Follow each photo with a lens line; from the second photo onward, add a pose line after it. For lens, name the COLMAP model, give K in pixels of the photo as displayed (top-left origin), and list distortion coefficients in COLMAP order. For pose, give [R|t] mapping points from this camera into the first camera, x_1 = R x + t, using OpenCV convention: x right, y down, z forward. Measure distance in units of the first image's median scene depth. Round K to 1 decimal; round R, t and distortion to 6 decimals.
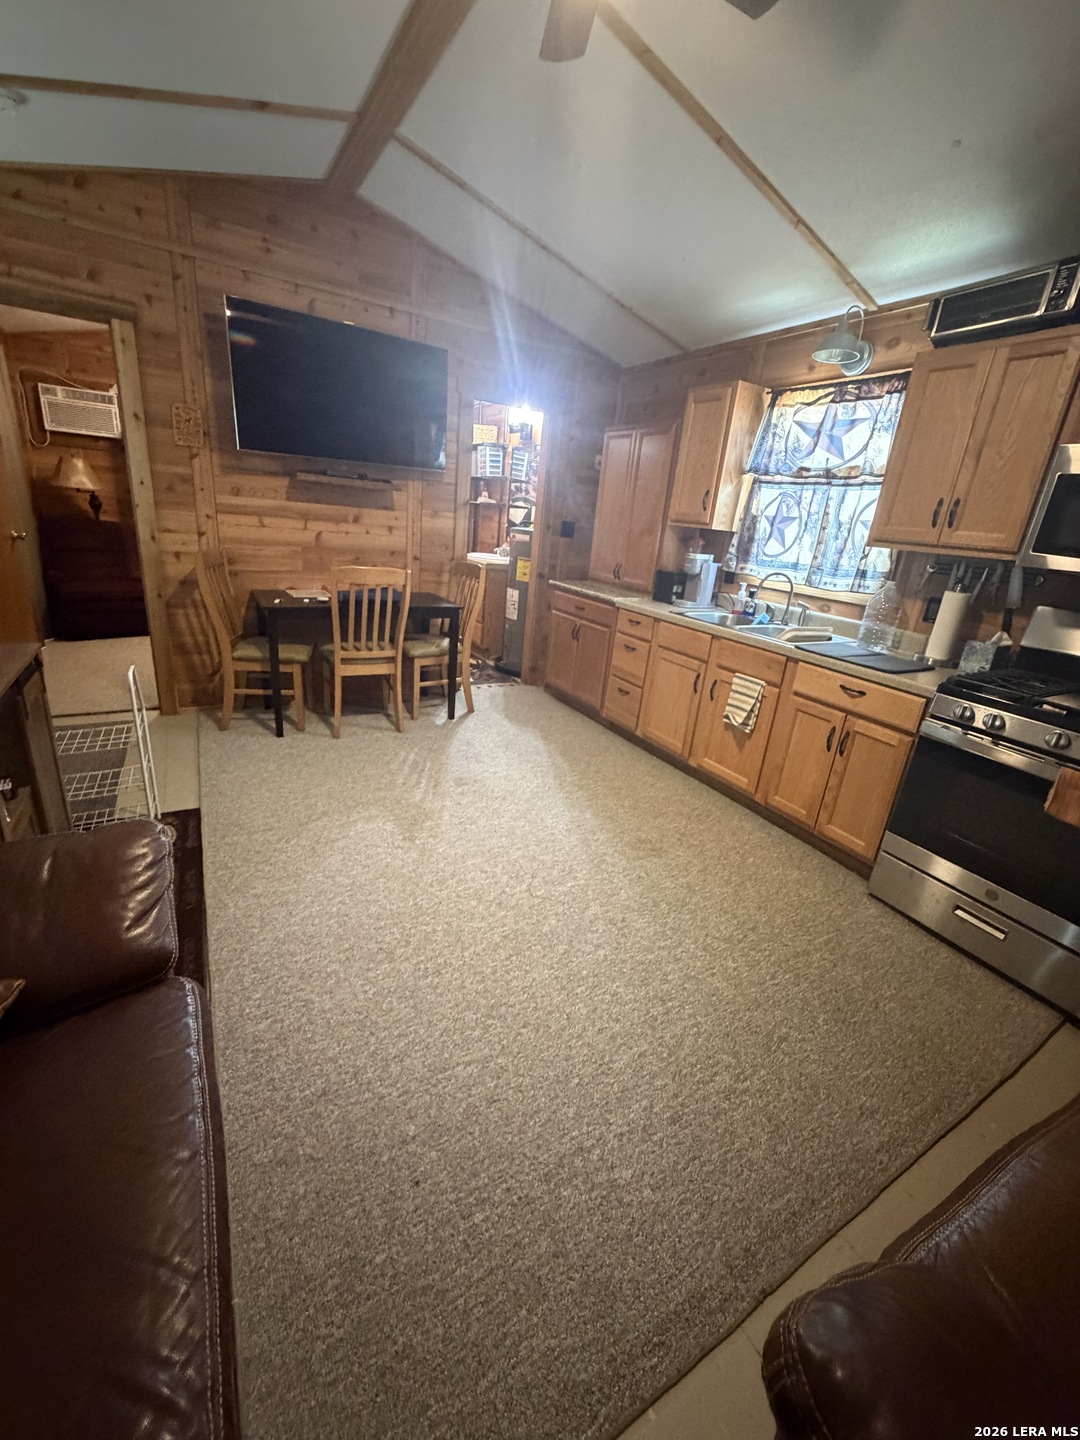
lens RADIAL K [[576.4, 0, 540.5], [0, 576.4, 715.4], [0, 0, 1]] dist [0.000665, 0.000264]
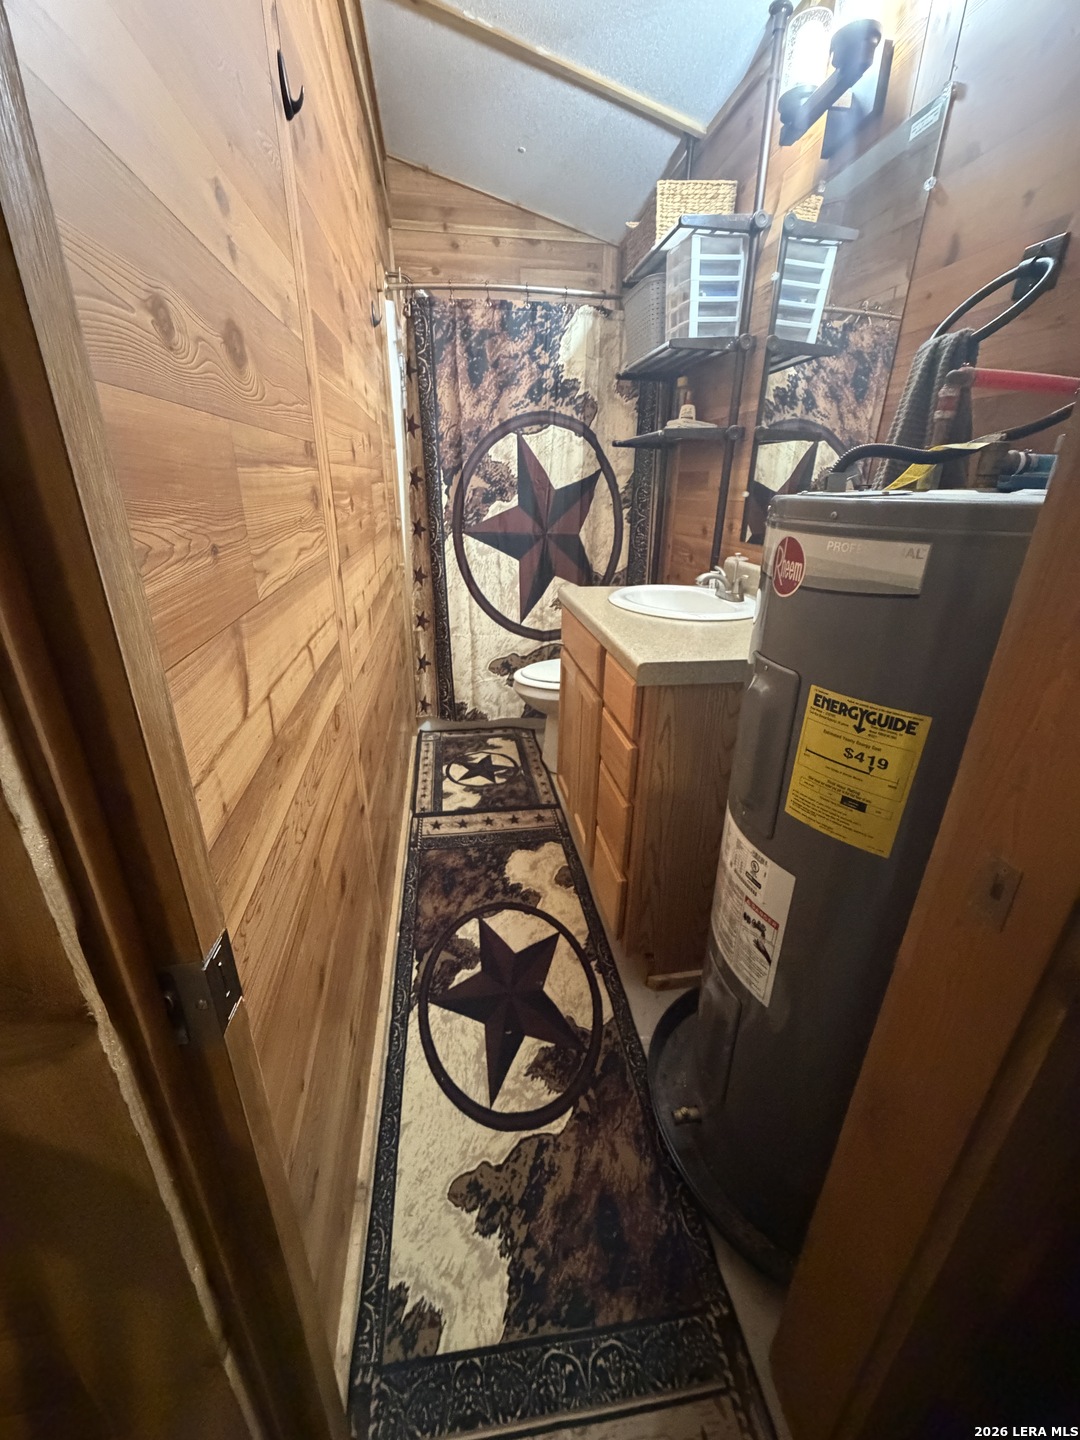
lens RADIAL K [[576.4, 0, 540.6], [0, 576.4, 716.2], [0, 0, 1]] dist [0.000665, 0.000264]
pose [[0.925892, 0.061752, -0.372707, -0.057877], [-0.051544, 0.997974, 0.037300, -0.327660], [0.374256, -0.015325, 0.927199, 1.015929]]
